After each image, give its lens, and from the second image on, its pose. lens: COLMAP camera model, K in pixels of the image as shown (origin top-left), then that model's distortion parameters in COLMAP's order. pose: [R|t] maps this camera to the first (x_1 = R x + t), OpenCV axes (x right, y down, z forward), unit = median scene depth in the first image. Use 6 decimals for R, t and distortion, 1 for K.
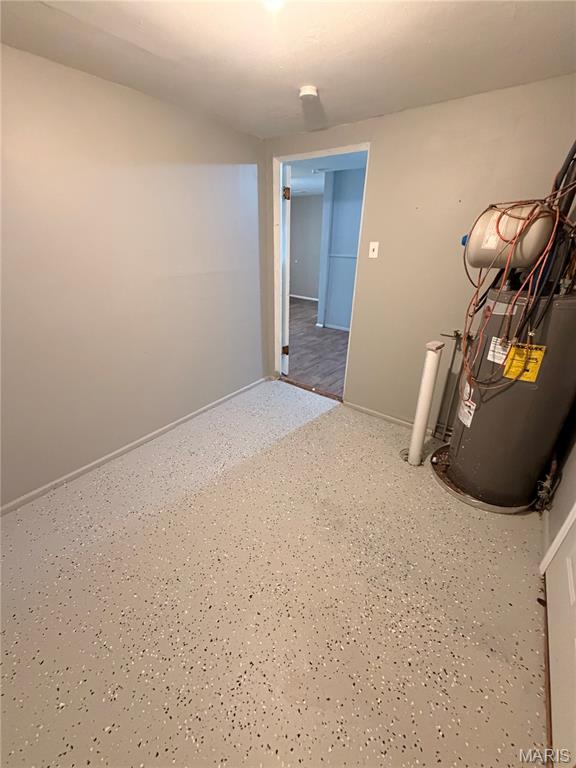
lens RADIAL K [[306.7, 0, 288.0], [0, 306.7, 384.0], [0, 0, 1]] dist [0.000180, 0.000115]
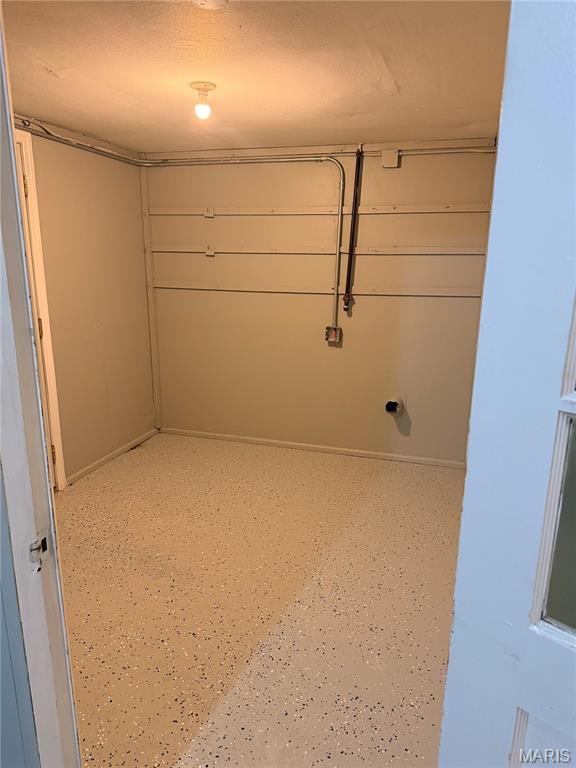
lens RADIAL K [[534.1, 0, 288.0], [0, 534.1, 384.0], [0, 0, 1]] dist [-0.000804, -0.000653]
pose [[-0.942656, 0.062630, -0.327837, 0.185502], [-0.160357, 0.776458, 0.609425, -0.694868], [0.292720, 0.627049, -0.721890, 1.425728]]
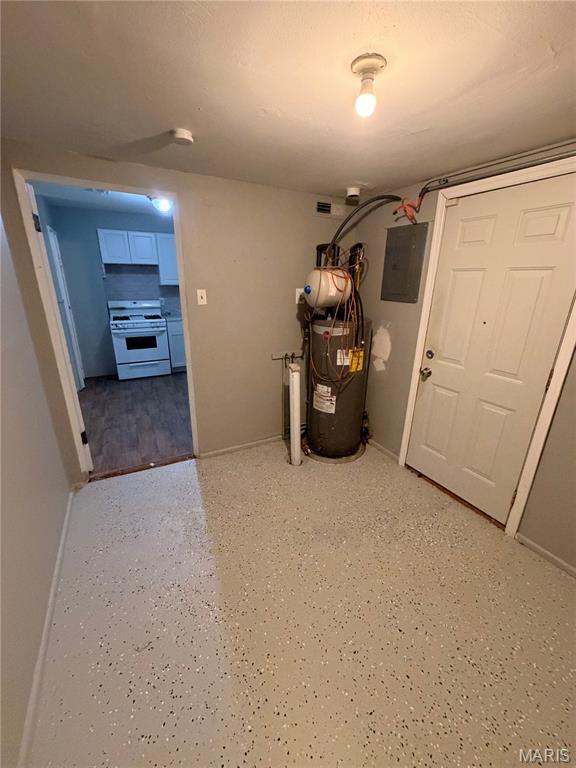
lens RADIAL K [[306.7, 0, 288.0], [0, 306.7, 384.0], [0, 0, 1]] dist [0.000180, 0.000115]
pose [[0.411454, -0.296912, 0.861713, -0.545542], [0.376890, 0.916257, 0.135747, -0.205179], [-0.829855, 0.268917, 0.488901, 0.349468]]
